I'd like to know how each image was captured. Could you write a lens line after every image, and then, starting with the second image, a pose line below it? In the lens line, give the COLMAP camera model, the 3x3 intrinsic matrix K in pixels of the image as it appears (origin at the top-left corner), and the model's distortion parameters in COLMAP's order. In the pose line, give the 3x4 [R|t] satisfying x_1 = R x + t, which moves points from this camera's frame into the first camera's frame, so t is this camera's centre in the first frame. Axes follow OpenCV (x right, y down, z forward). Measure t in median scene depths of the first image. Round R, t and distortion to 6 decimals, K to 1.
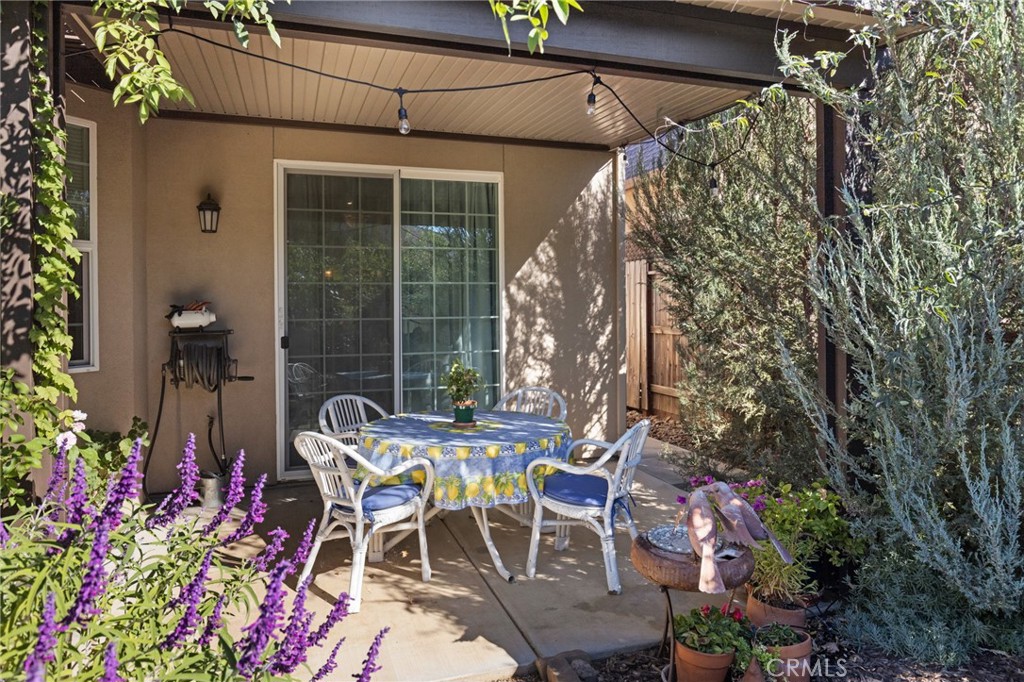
lens RADIAL K [[684.8, 0, 512.0], [0, 684.8, 341.0], [0, 0, 1]] dist [0.000093, -0.000002]
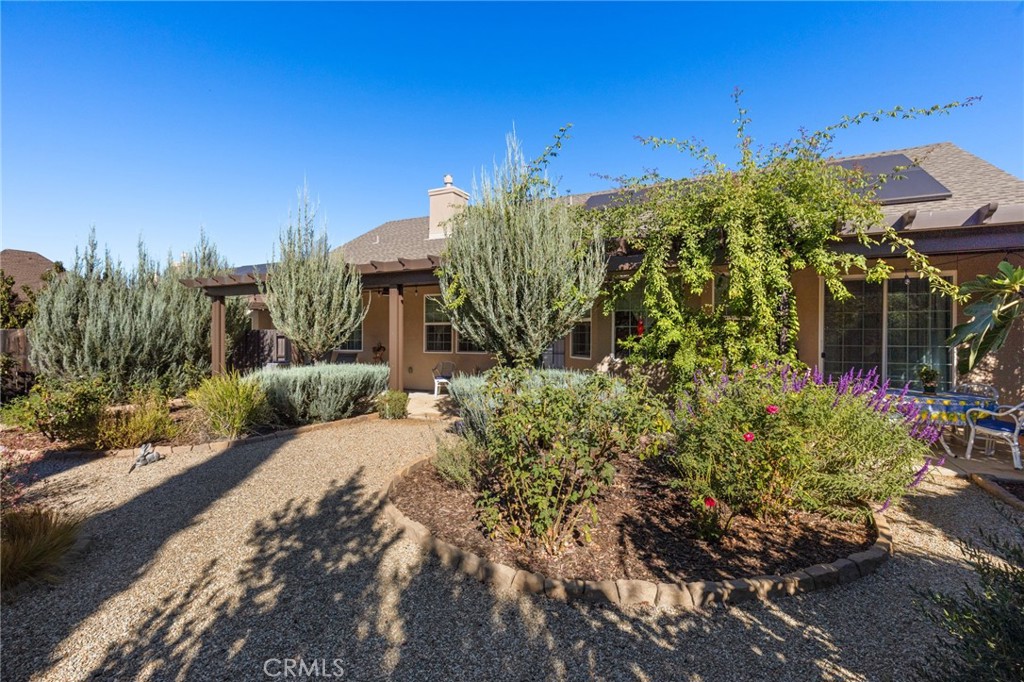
lens RADIAL K [[451.9, 0, 512.0], [0, 451.9, 341.0], [0, 0, 1]] dist [0.002289, 0.000146]
pose [[0.700995, 0.015593, -0.712996, 0.033585], [-0.032808, 0.999408, -0.010400, 0.006629], [0.712412, 0.030682, 0.701091, -1.225068]]
